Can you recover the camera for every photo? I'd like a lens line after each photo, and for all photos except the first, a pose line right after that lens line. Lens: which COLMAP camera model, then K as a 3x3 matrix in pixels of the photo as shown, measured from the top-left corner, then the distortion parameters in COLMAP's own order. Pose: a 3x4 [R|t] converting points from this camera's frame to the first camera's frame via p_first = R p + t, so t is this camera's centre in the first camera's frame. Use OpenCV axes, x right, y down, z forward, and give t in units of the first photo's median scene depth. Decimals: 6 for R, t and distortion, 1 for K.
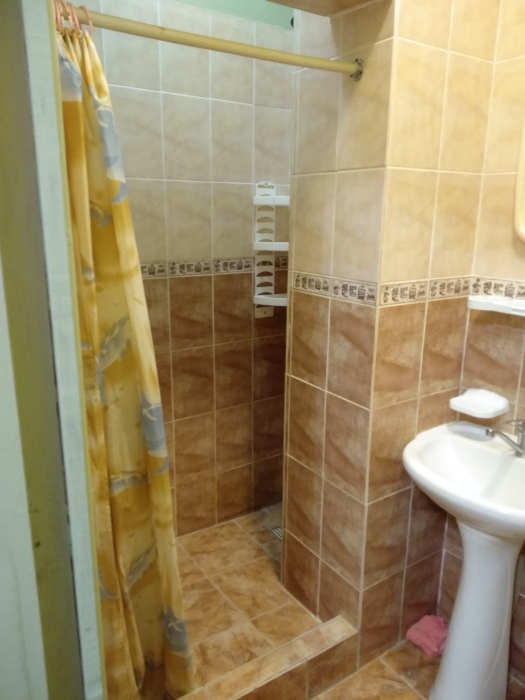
lens RADIAL K [[545.4, 0, 260.1], [0, 545.4, 346.7], [0, 0, 1]] dist [0.032843, -0.049707]
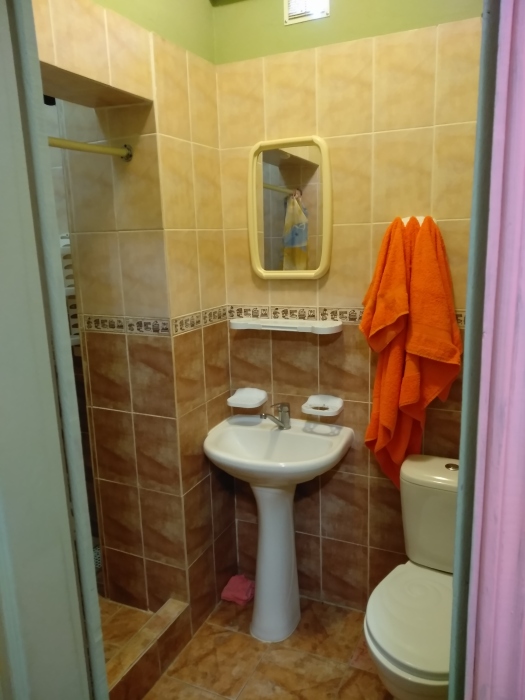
lens RADIAL K [[545.4, 0, 266.8], [0, 545.4, 349.3], [0, 0, 1]] dist [0.032843, -0.049707]
pose [[0.855022, -0.138525, 0.499747, -0.211015], [0.161694, 0.986836, -0.003102, -0.003191], [-0.492739, 0.083459, 0.866166, -0.187280]]
